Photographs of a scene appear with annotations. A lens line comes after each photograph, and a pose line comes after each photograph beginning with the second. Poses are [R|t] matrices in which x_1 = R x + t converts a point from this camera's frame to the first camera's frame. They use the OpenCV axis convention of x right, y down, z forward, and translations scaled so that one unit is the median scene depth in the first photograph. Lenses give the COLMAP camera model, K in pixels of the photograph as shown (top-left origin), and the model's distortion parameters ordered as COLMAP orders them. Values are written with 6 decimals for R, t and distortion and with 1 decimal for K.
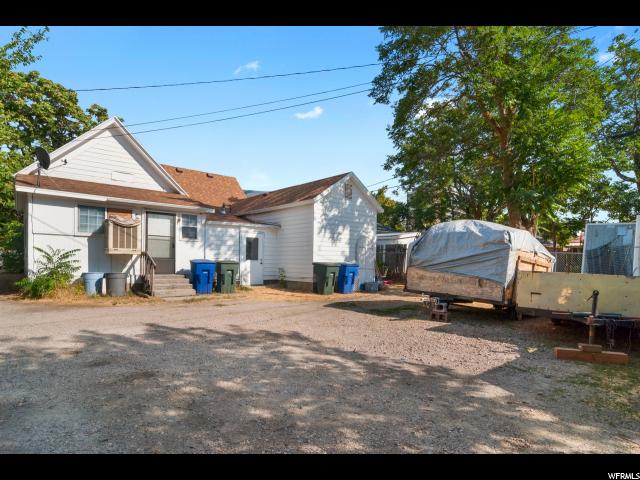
lens RADIAL K [[352.3, 0, 321.0], [0, 352.3, 263.7], [0, 0, 1]] dist [-0.000418, -0.000663]
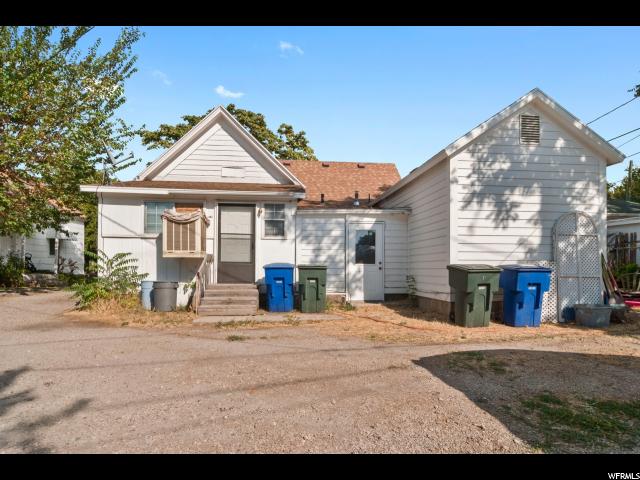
lens RADIAL K [[352.3, 0, 321.0], [0, 352.3, 263.7], [0, 0, 1]] dist [-0.000418, -0.000663]
pose [[0.825580, -0.019830, -0.563937, 0.122401], [0.005396, 0.999614, -0.027251, 0.008248], [0.564260, 0.019454, 0.825368, 0.437127]]
